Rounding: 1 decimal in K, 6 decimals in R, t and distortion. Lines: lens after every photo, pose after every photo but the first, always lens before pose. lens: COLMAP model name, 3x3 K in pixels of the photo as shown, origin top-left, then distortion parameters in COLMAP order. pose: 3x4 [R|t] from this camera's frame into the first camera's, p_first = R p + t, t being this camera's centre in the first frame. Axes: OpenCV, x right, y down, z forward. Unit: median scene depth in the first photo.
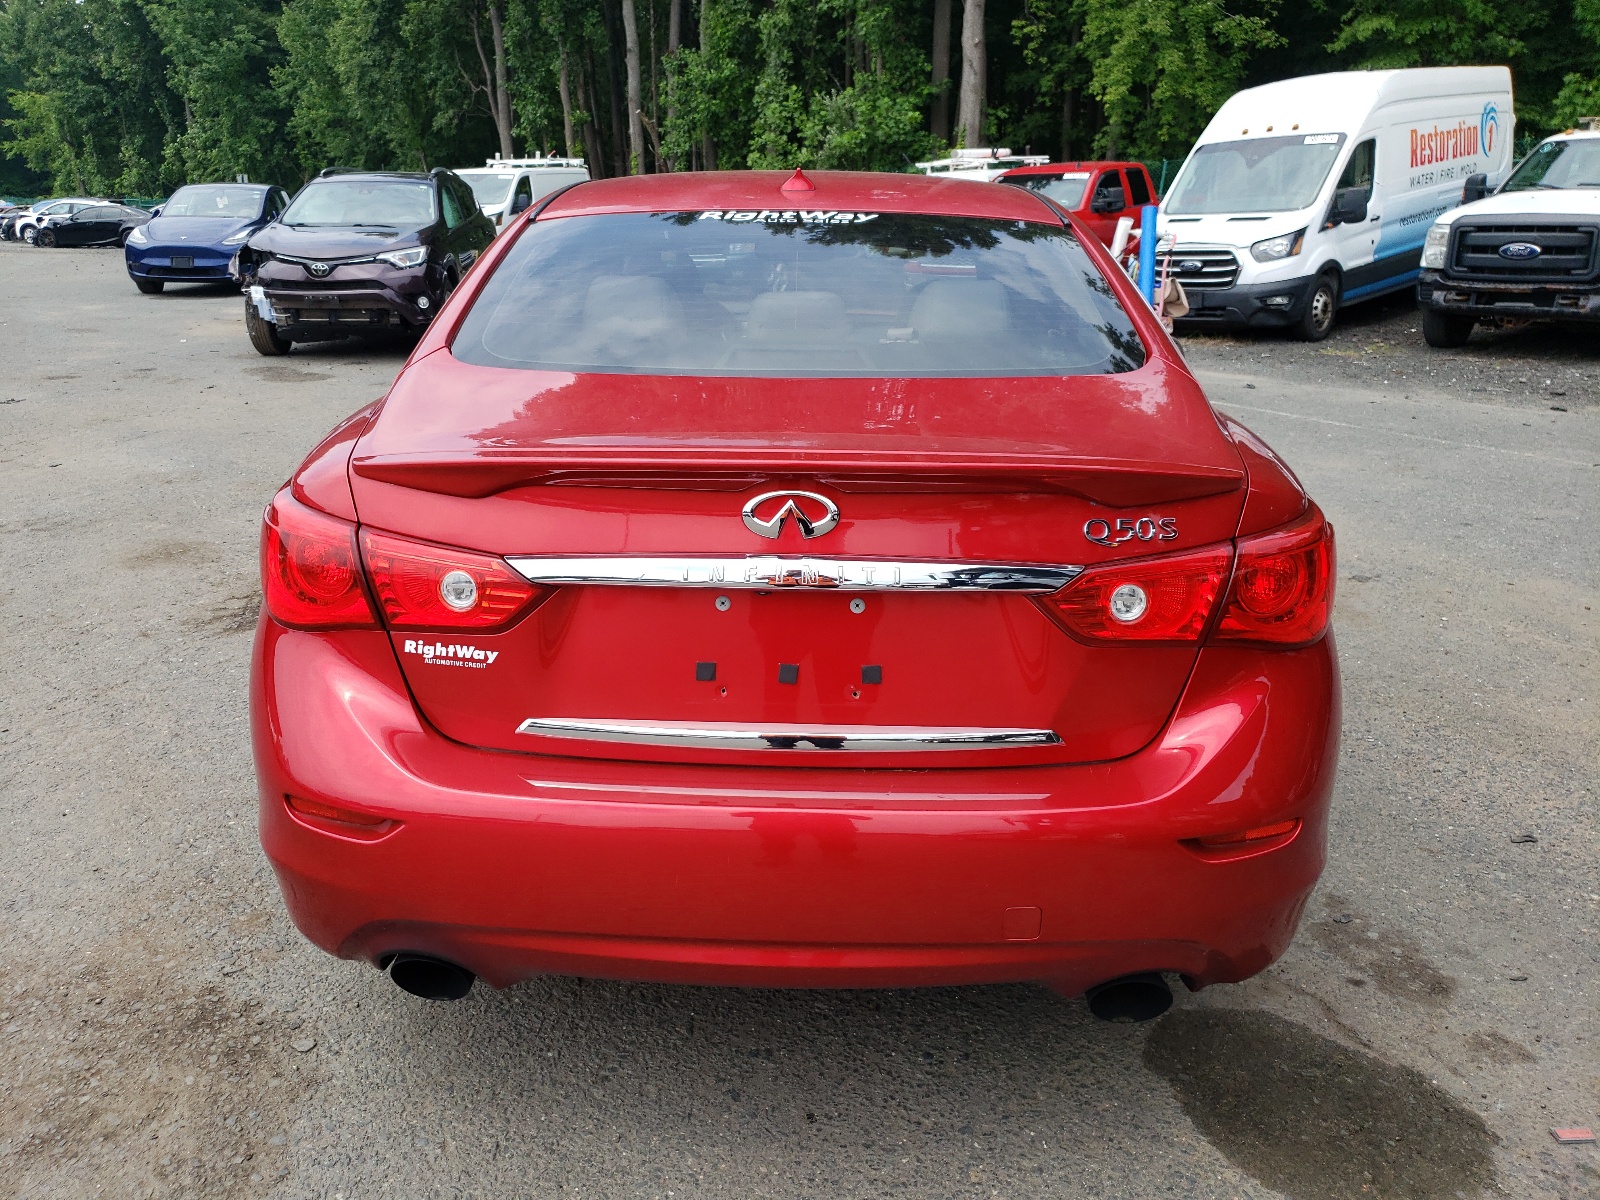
lens RADIAL K [[1227.6, 0, 786.0], [0, 1227.6, 590.1], [0, 0, 1]] dist [0.003775, 0.011332]
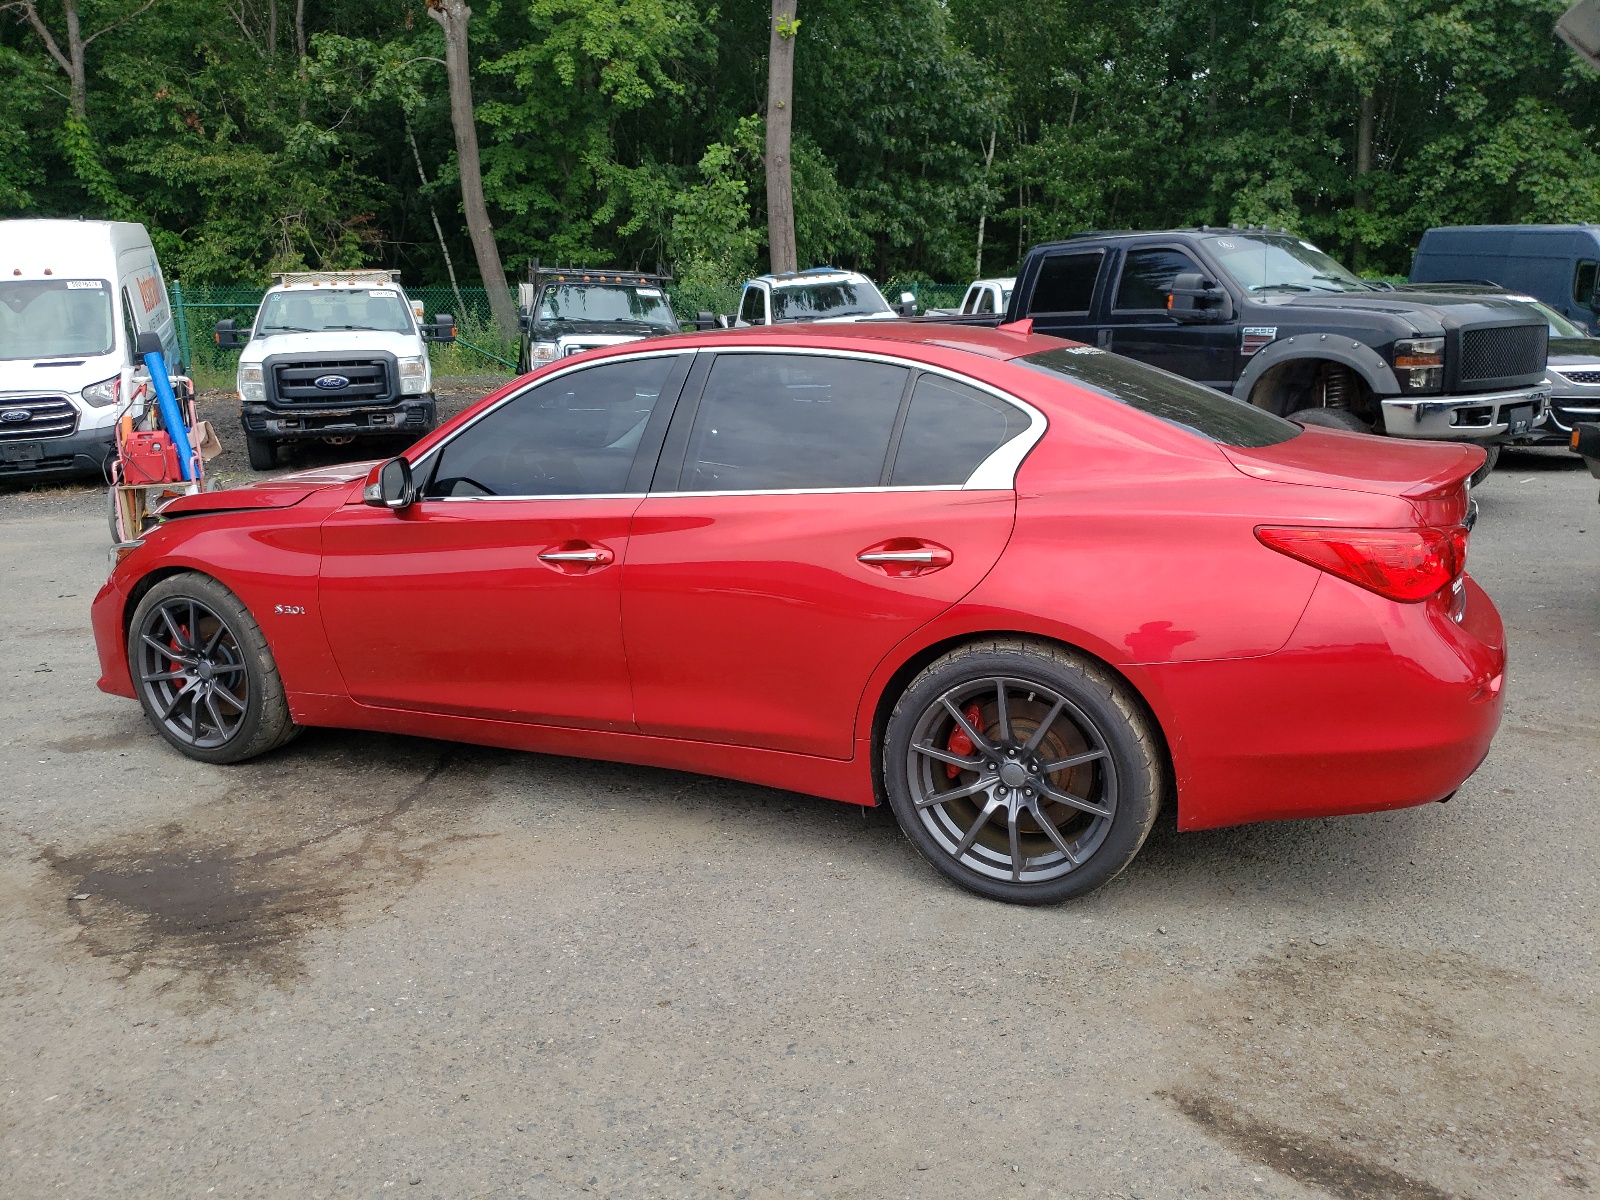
lens RADIAL K [[1227.6, 0, 760.6], [0, 1227.6, 608.5], [0, 0, 1]] dist [0.003775, 0.011332]
pose [[0.413997, -0.212723, 0.885074, -0.317970], [0.294464, 0.951329, 0.090910, -0.051853], [-0.861335, 0.222986, 0.456486, 0.147500]]
